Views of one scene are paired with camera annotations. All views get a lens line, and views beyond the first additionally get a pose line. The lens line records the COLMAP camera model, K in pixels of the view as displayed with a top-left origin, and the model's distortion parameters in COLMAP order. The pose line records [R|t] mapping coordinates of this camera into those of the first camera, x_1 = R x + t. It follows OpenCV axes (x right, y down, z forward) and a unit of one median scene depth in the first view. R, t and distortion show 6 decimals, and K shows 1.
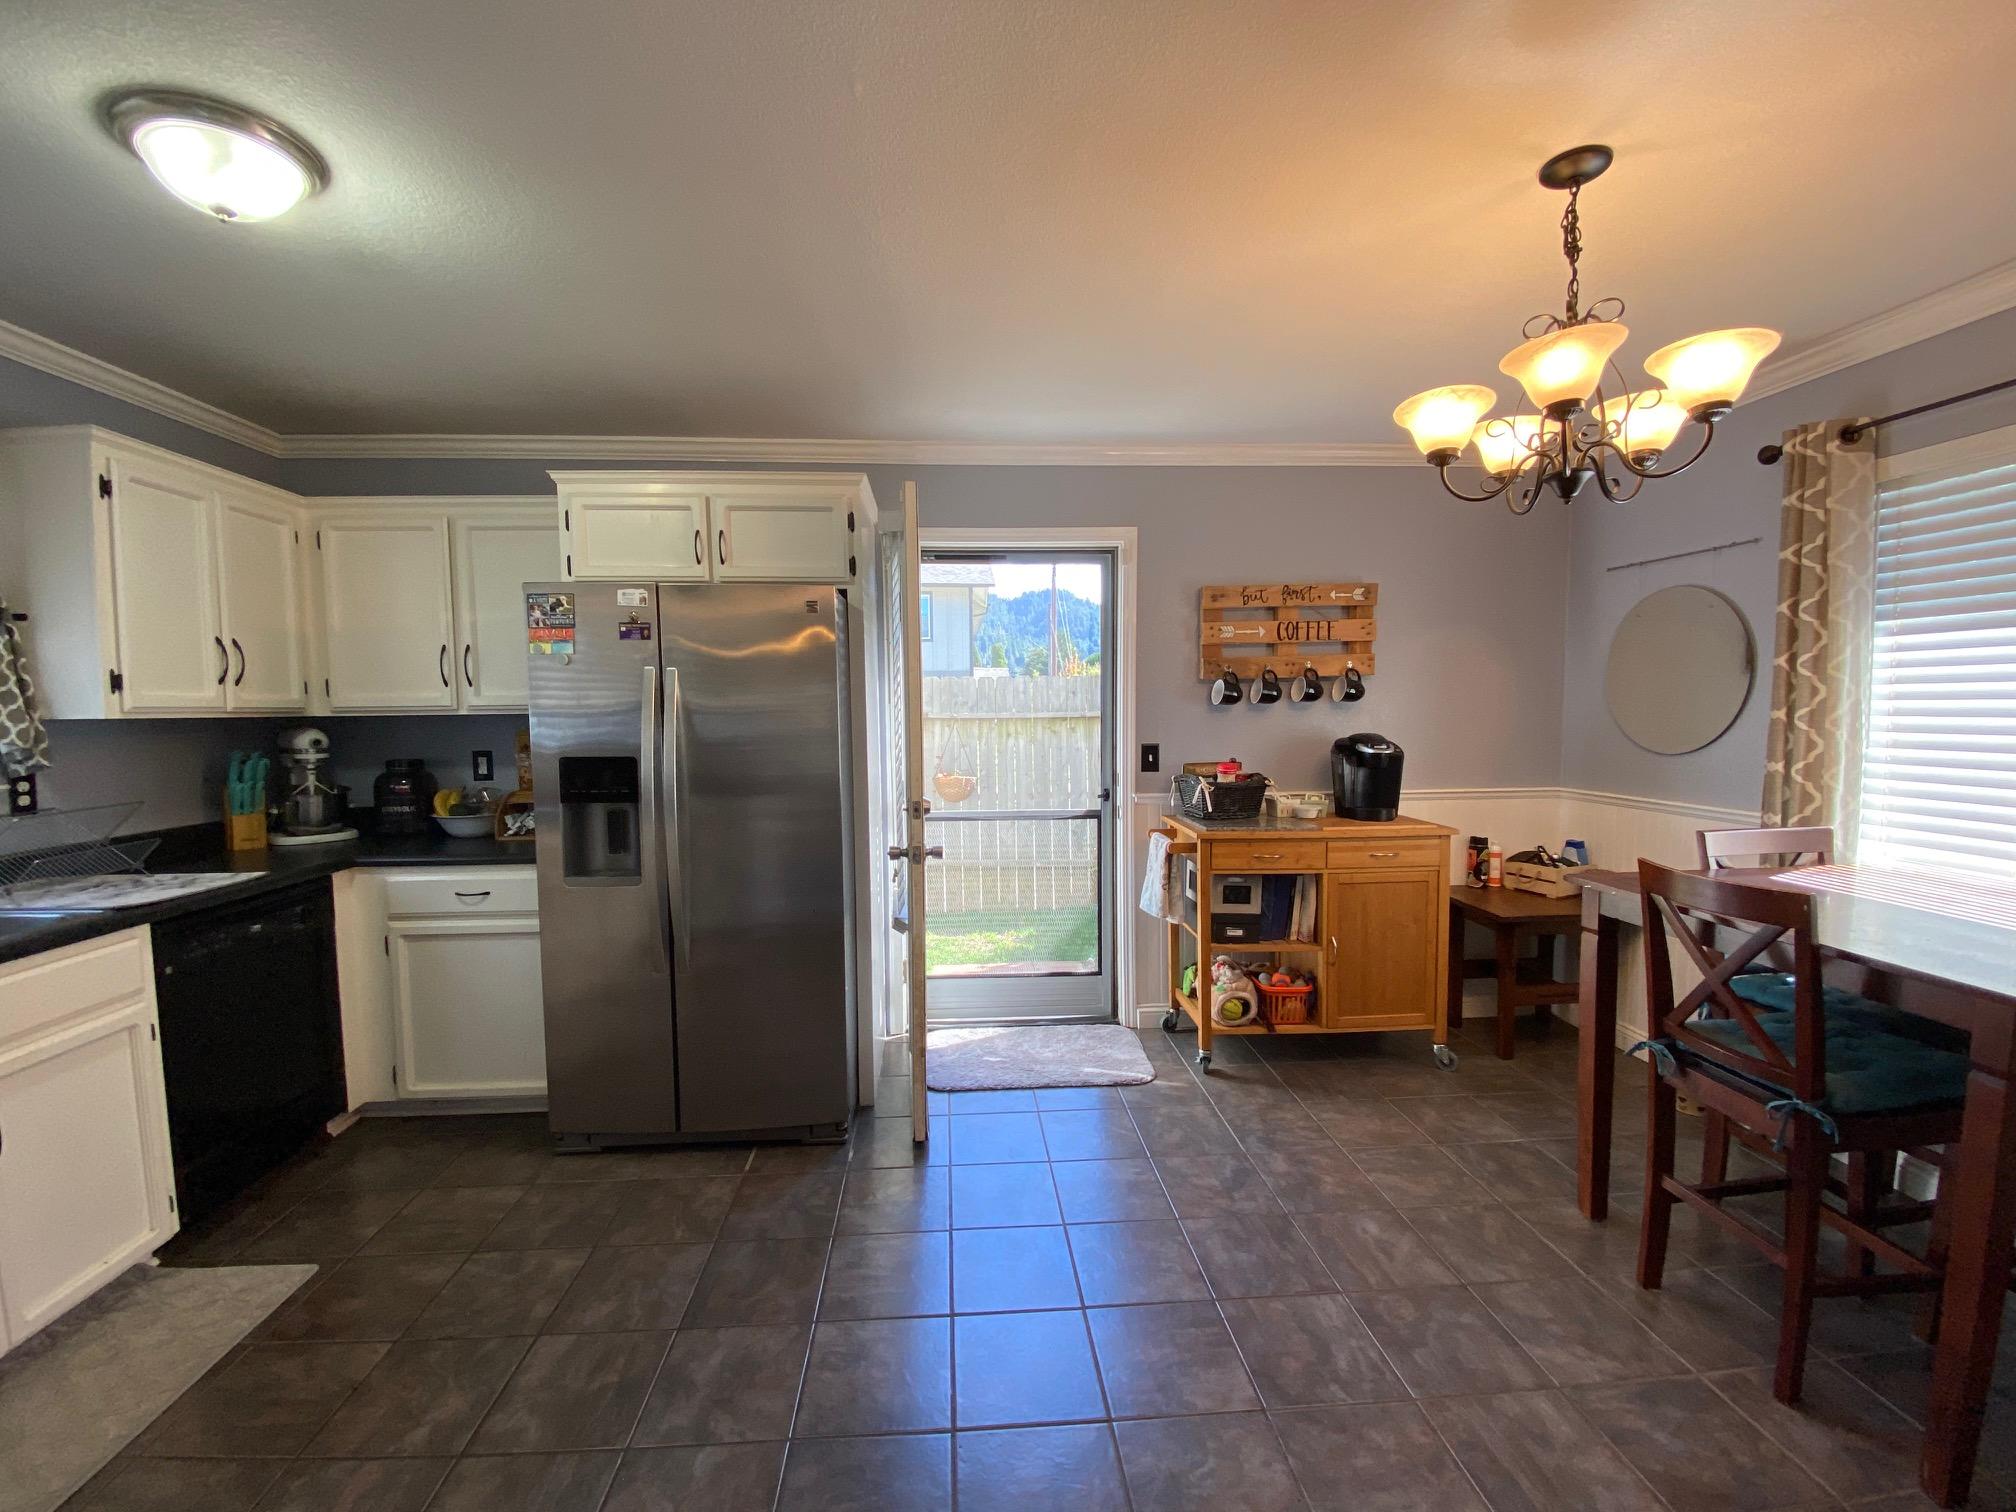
lens RADIAL K [[816.0, 0, 993.3], [0, 816.0, 762.0], [0, 0, 1]] dist [0.049971, -0.035695]
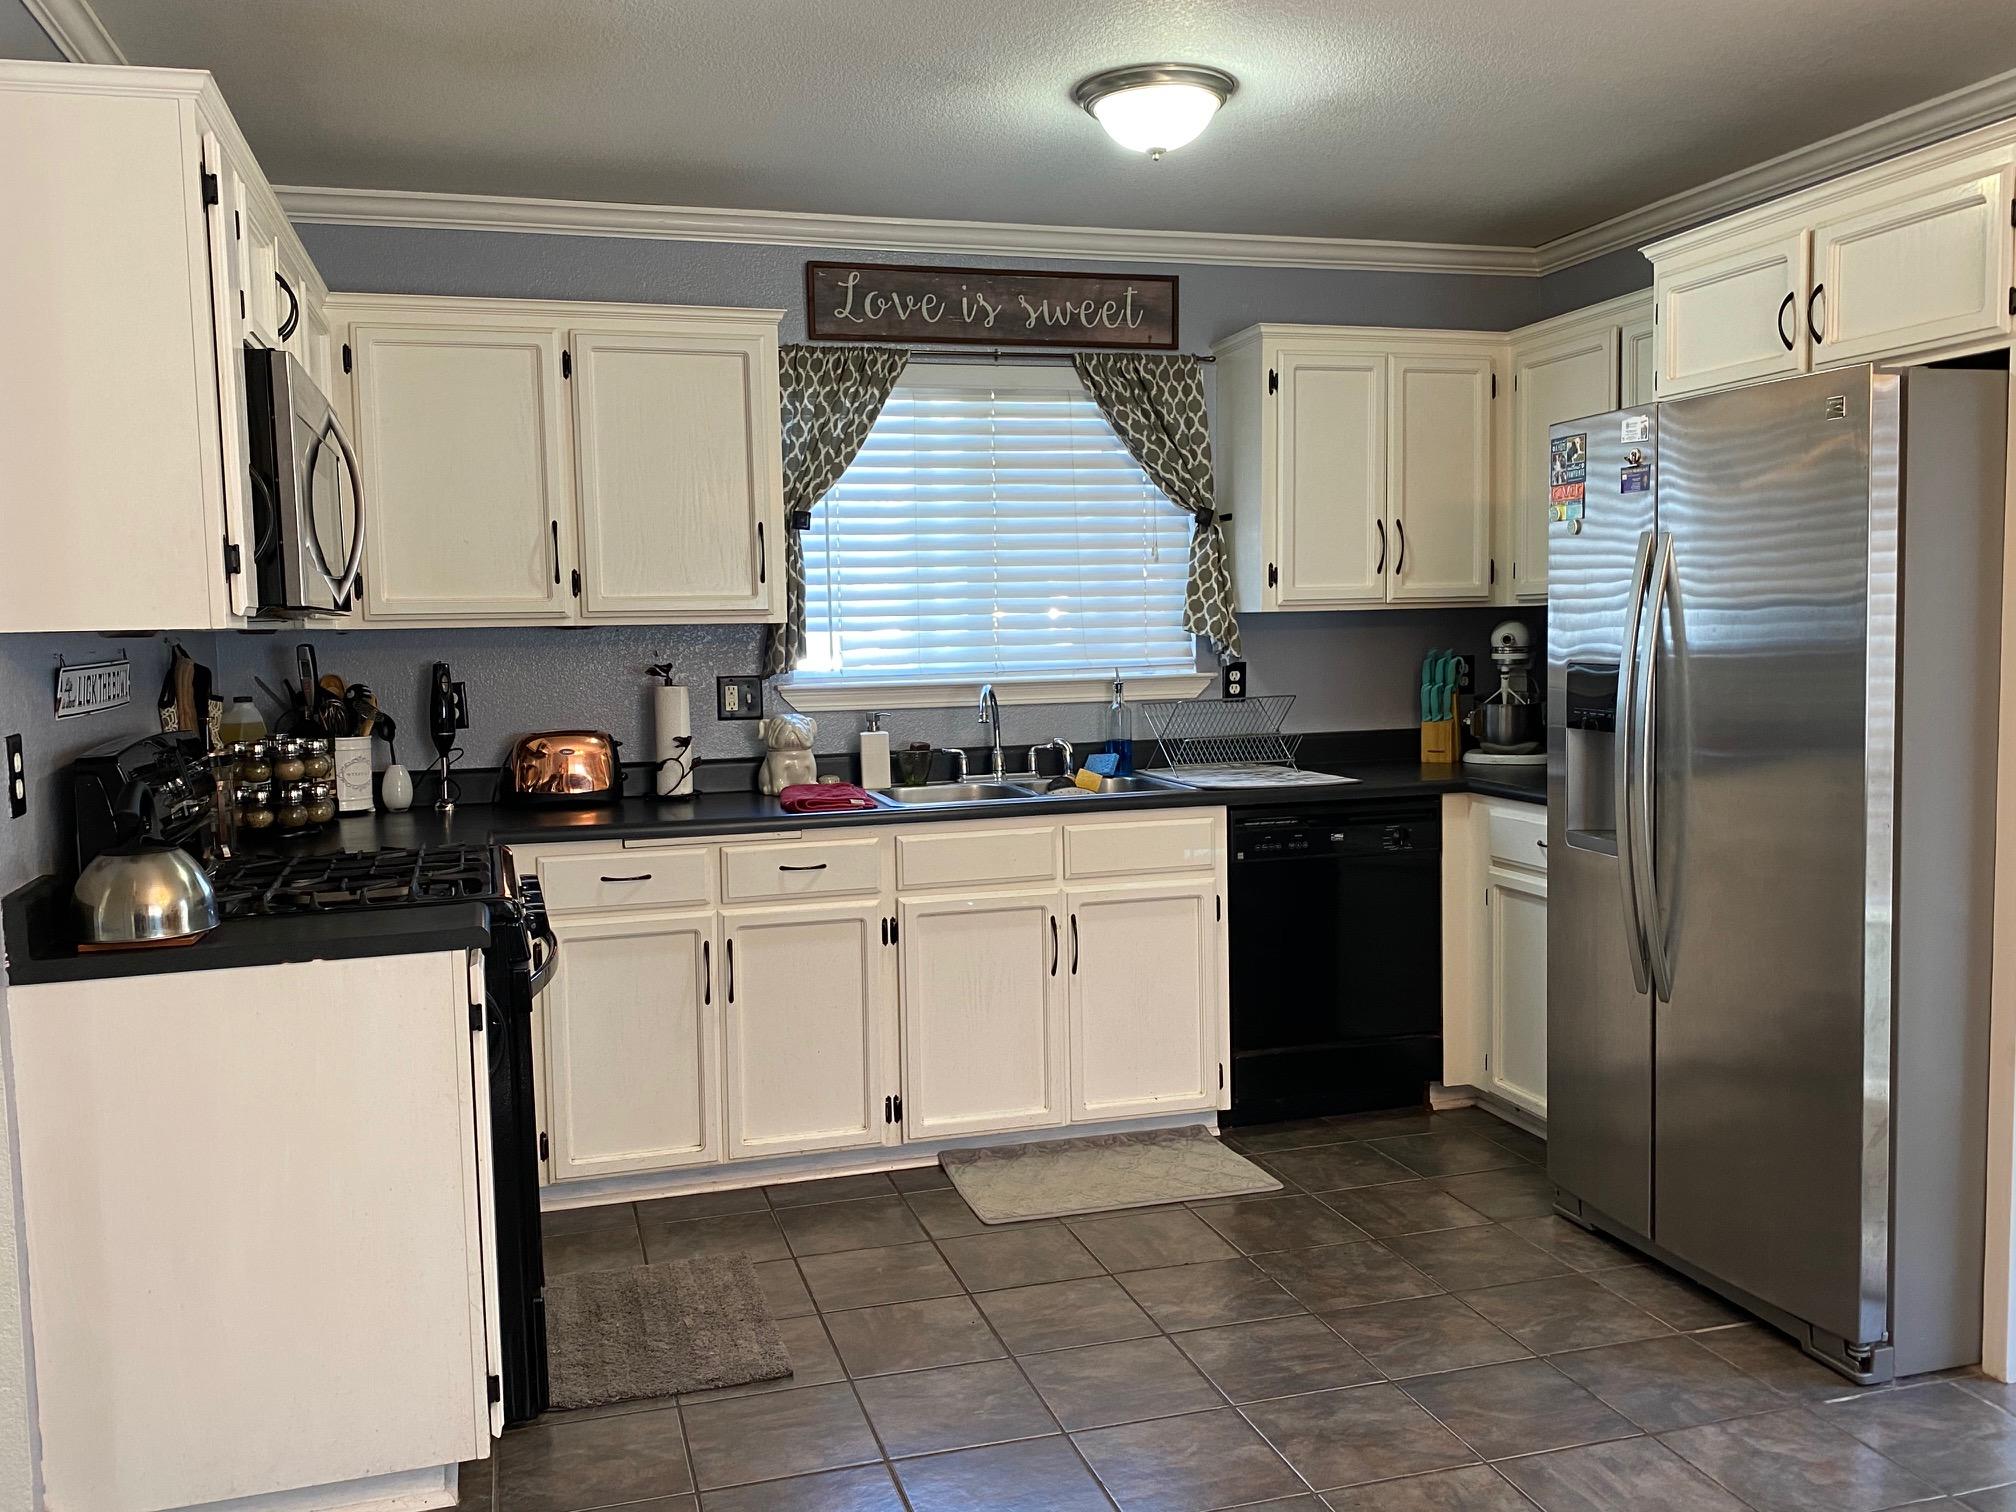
lens RADIAL K [[1680.1, 0, 999.8], [0, 1680.1, 743.6], [0, 0, 1]] dist [0.107768, -0.152708]
pose [[0.222969, 0.076499, -0.971819, 0.731218], [-0.044682, 0.996670, 0.068203, -0.014142], [0.973801, 0.028216, 0.225645, 0.169939]]
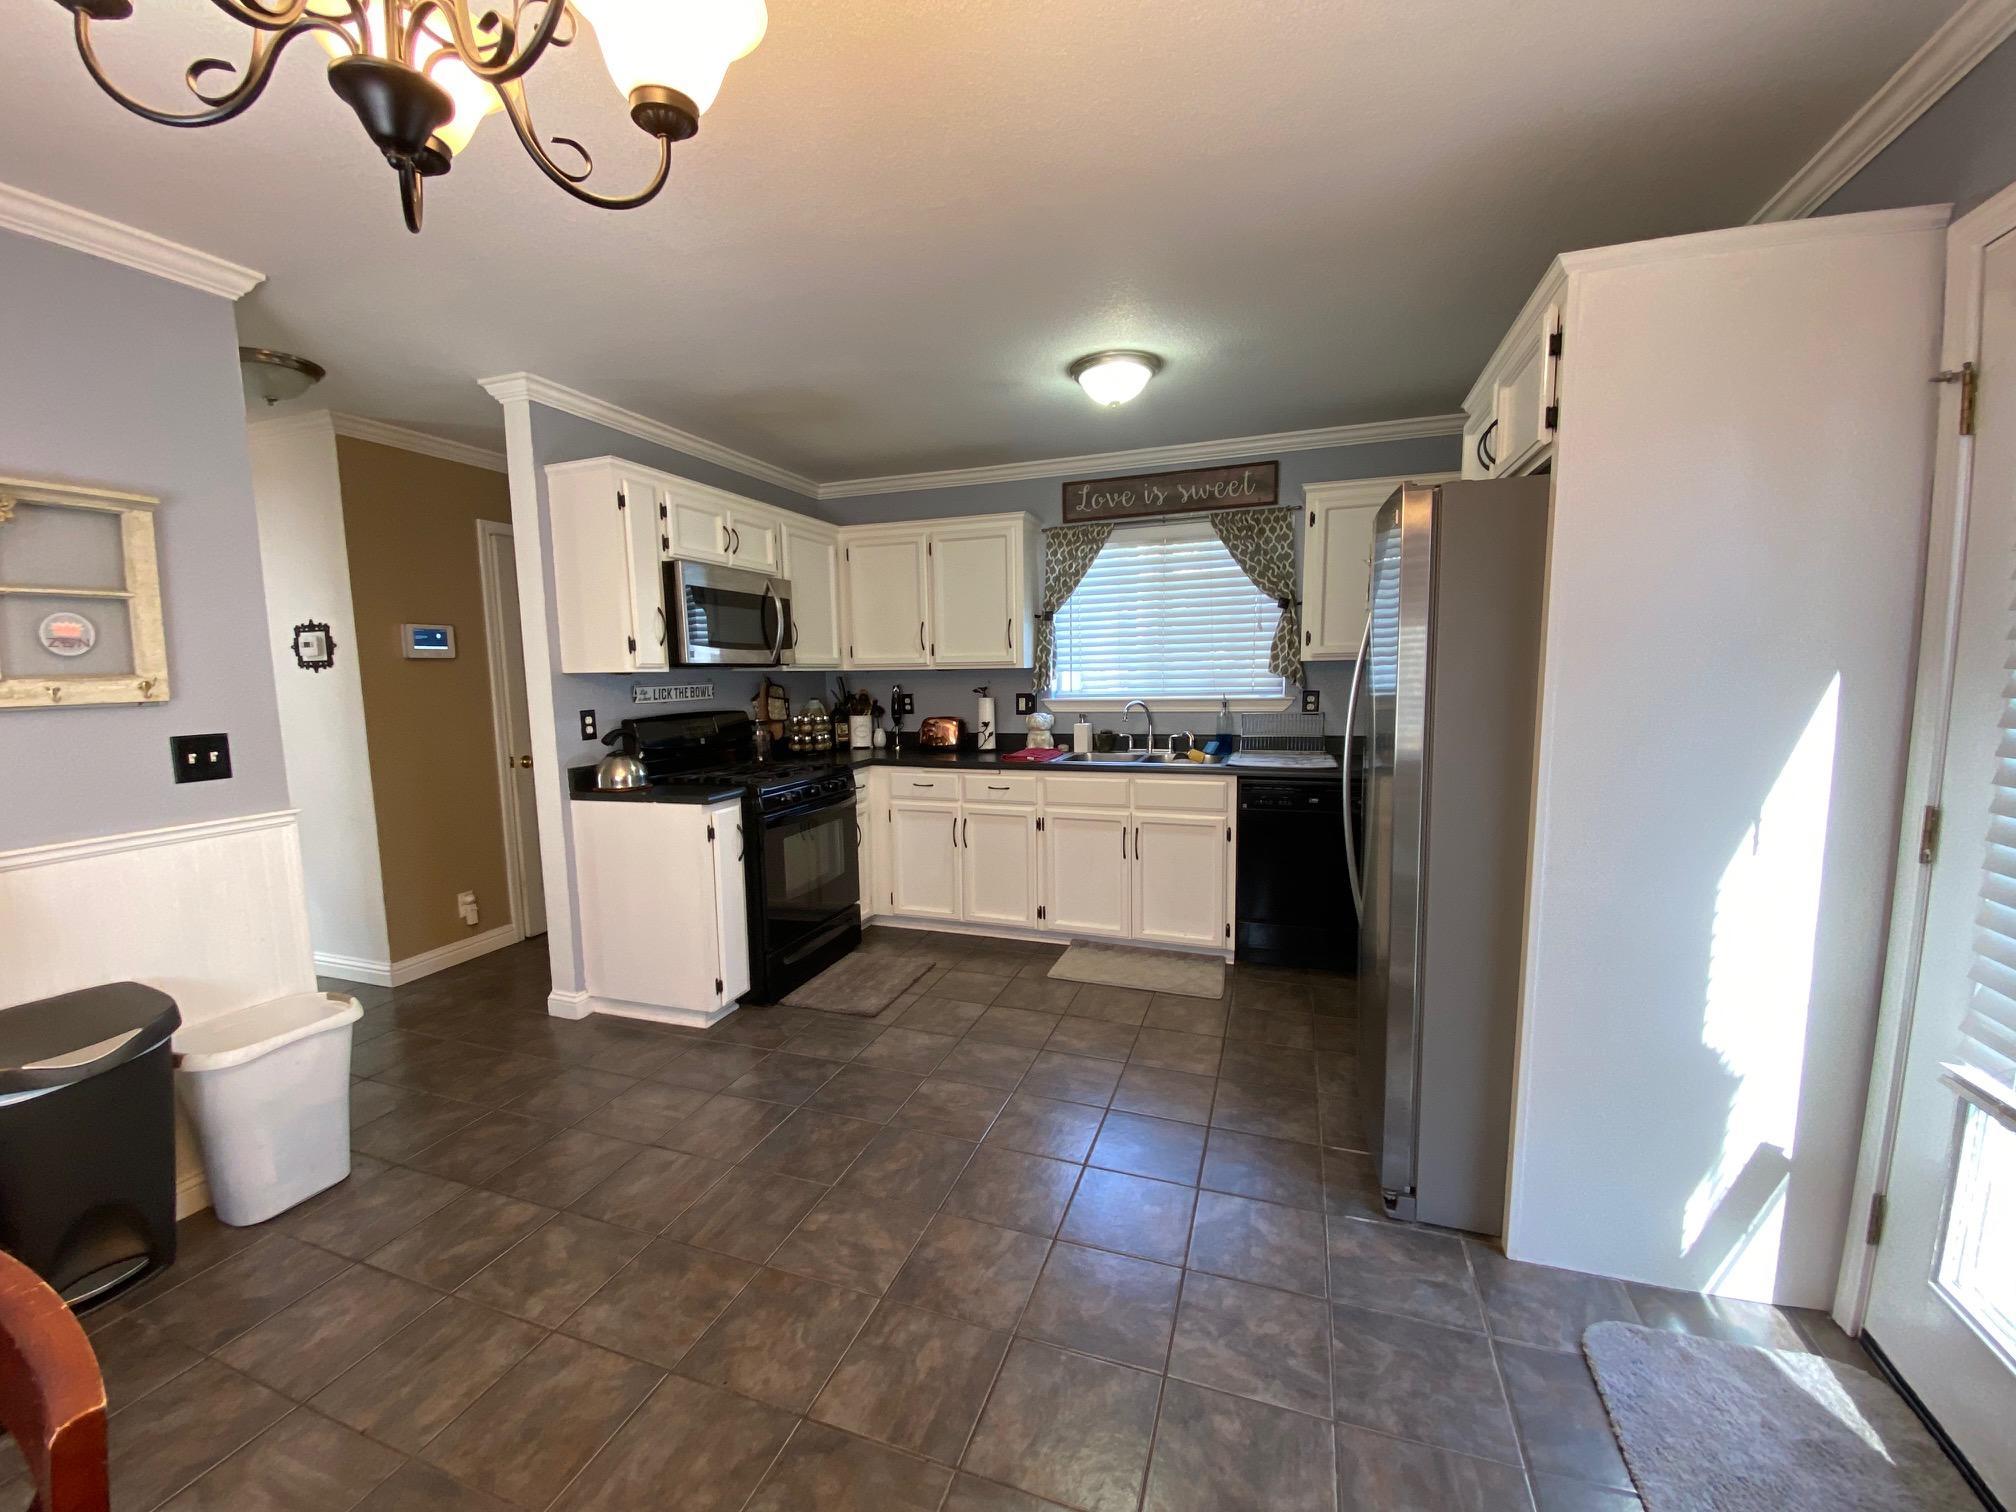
lens RADIAL K [[816.0, 0, 993.3], [0, 816.0, 762.0], [0, 0, 1]] dist [0.049971, -0.035695]
pose [[-0.406810, 0.118180, -0.905836, 0.595302], [-0.035736, 0.988779, 0.145050, -0.055687], [0.912813, 0.091379, -0.398022, 0.899867]]
